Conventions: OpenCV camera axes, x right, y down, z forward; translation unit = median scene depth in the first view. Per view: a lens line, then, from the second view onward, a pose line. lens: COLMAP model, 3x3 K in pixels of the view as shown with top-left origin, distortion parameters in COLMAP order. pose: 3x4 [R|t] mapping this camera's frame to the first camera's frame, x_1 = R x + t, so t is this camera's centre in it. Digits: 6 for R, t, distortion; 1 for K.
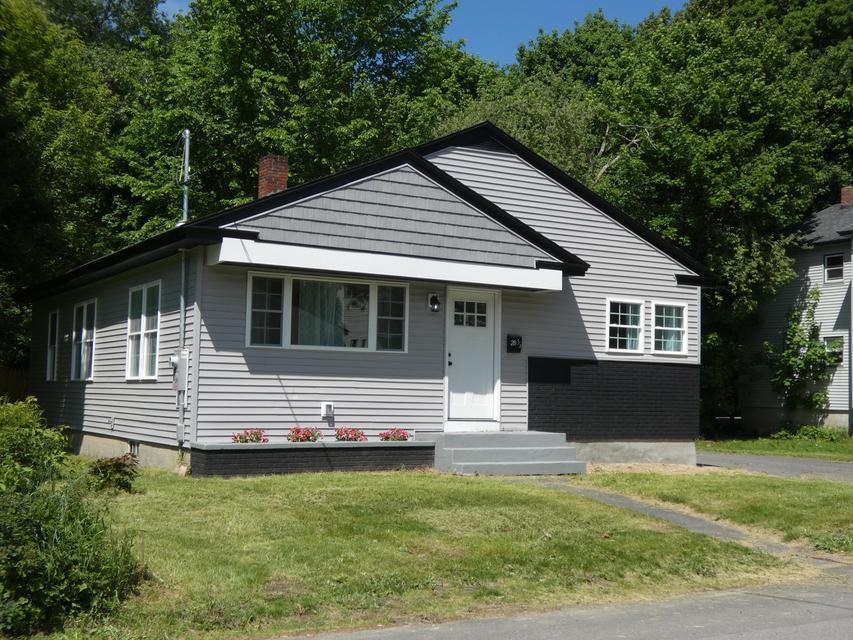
lens RADIAL K [[1068.9, 0, 426.5], [0, 1068.9, 320.0], [0, 0, 1]] dist [0.134102, -0.004532]
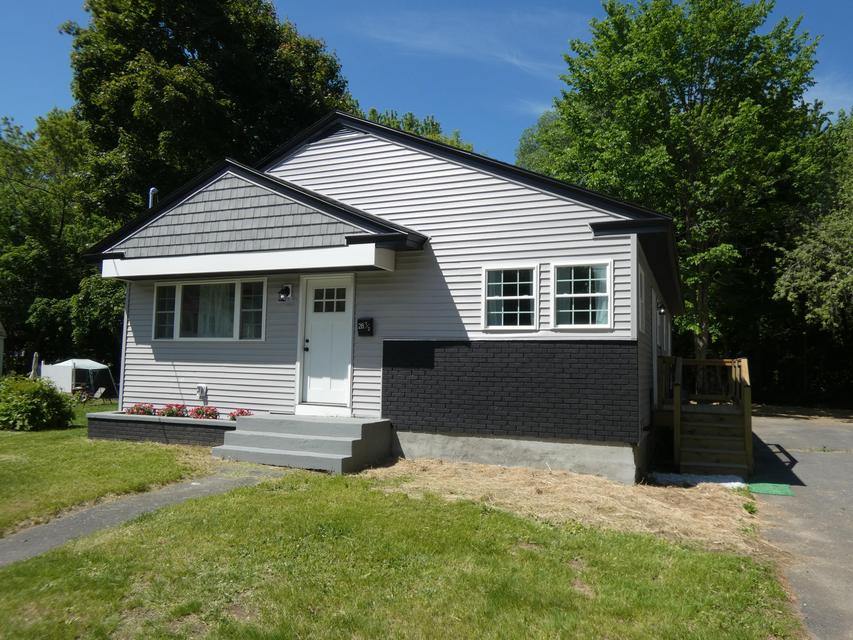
lens RADIAL K [[621.0, 0, 426.5], [0, 621.0, 320.0], [0, 0, 1]] dist [0.001771, 0.001944]
pose [[0.601808, -0.068767, -0.795675, 0.561843], [0.045434, 0.997620, -0.051856, 0.047832], [0.797347, -0.004943, 0.603500, 0.712325]]
